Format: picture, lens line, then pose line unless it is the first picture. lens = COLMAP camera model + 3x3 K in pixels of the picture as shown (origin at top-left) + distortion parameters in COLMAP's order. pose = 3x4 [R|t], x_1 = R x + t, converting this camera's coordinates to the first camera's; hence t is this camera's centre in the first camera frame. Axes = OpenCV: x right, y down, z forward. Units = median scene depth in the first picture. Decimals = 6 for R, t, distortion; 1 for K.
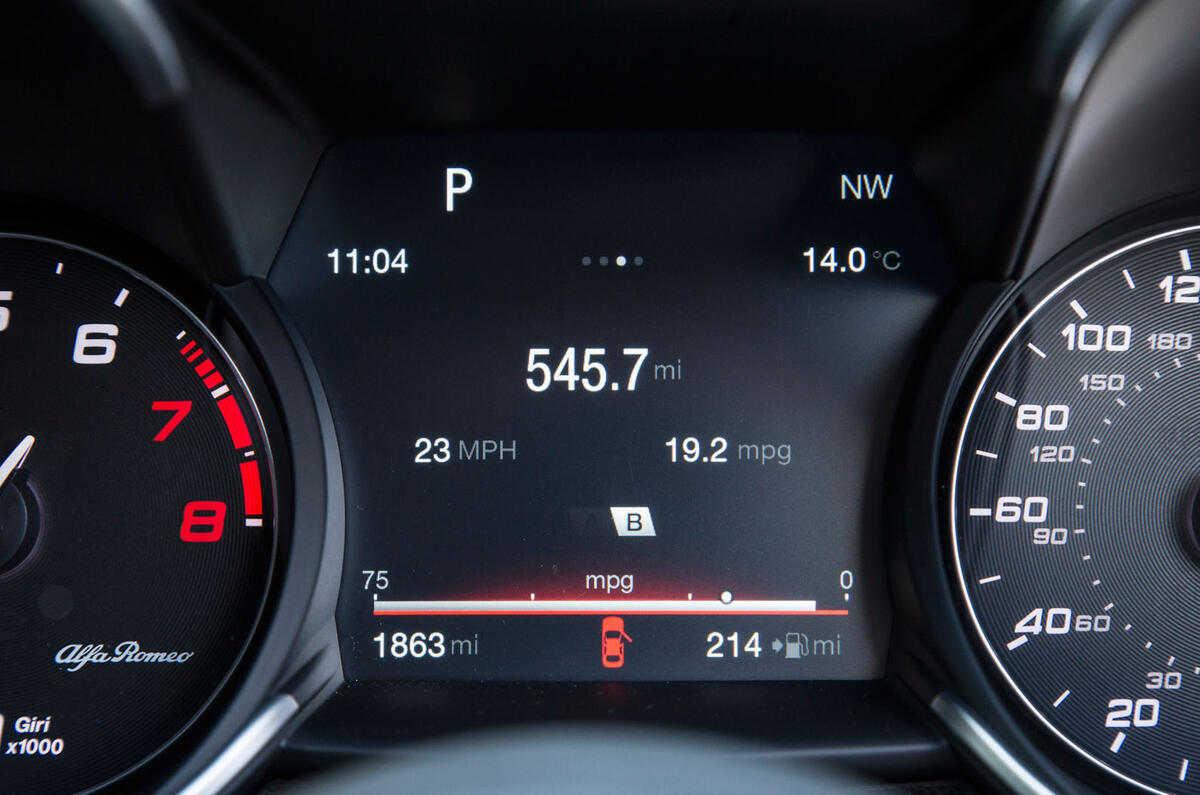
lens RADIAL K [[3533.9, 0, 595.8], [0, 3533.9, 398.9], [0, 0, 1]] dist [0.523134, 0.000000]
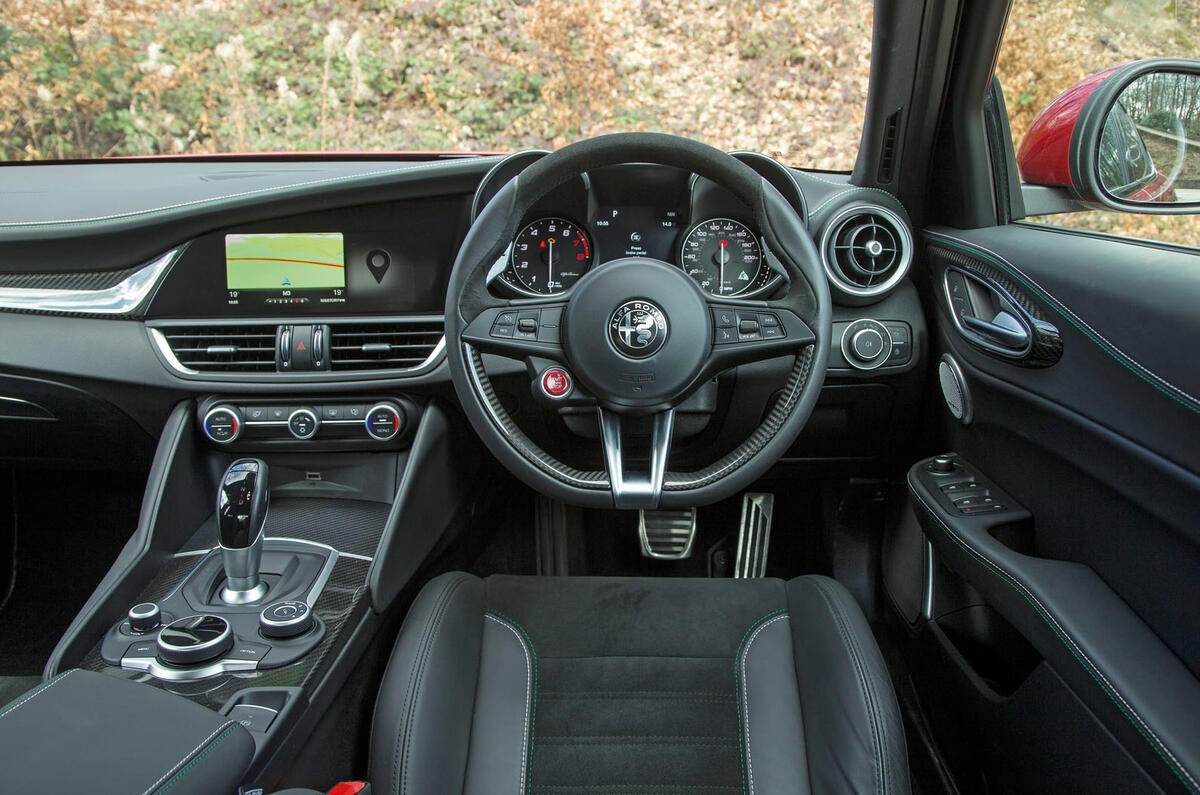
lens RADIAL K [[1104.9, 0, 606.5], [0, 1104.9, 392.6], [0, 0, 1]] dist [0.015415, -0.003406]
pose [[0.999838, 0.017357, -0.004728, -0.040396], [-0.017537, 0.999005, -0.041018, 0.407819], [0.004011, 0.041094, 0.999147, -1.272077]]
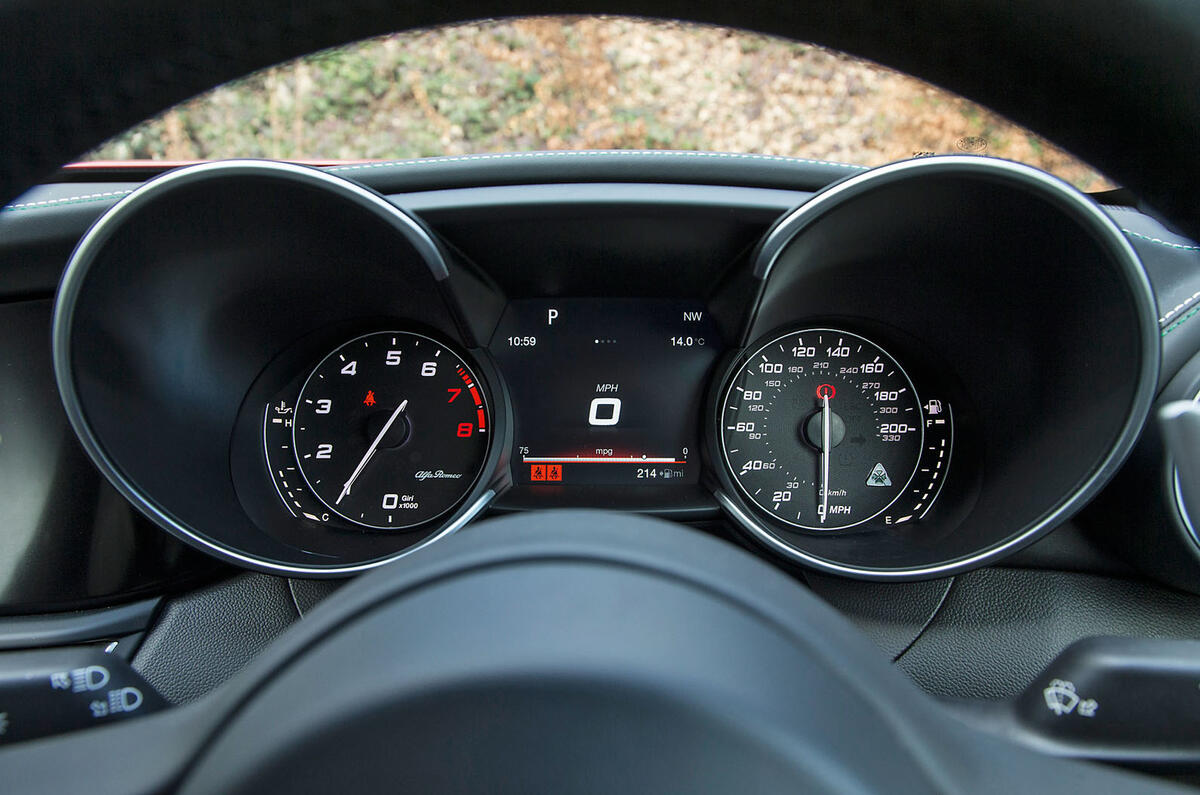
lens RADIAL K [[973.7, 0, 609.4], [0, 973.7, 404.1], [0, 0, 1]] dist [0.067189, 0.002483]
pose [[0.999946, 0.004155, -0.009568, 0.015849], [-0.004177, 0.999989, -0.002288, 0.014573], [0.009558, 0.002327, 0.999952, 0.200567]]
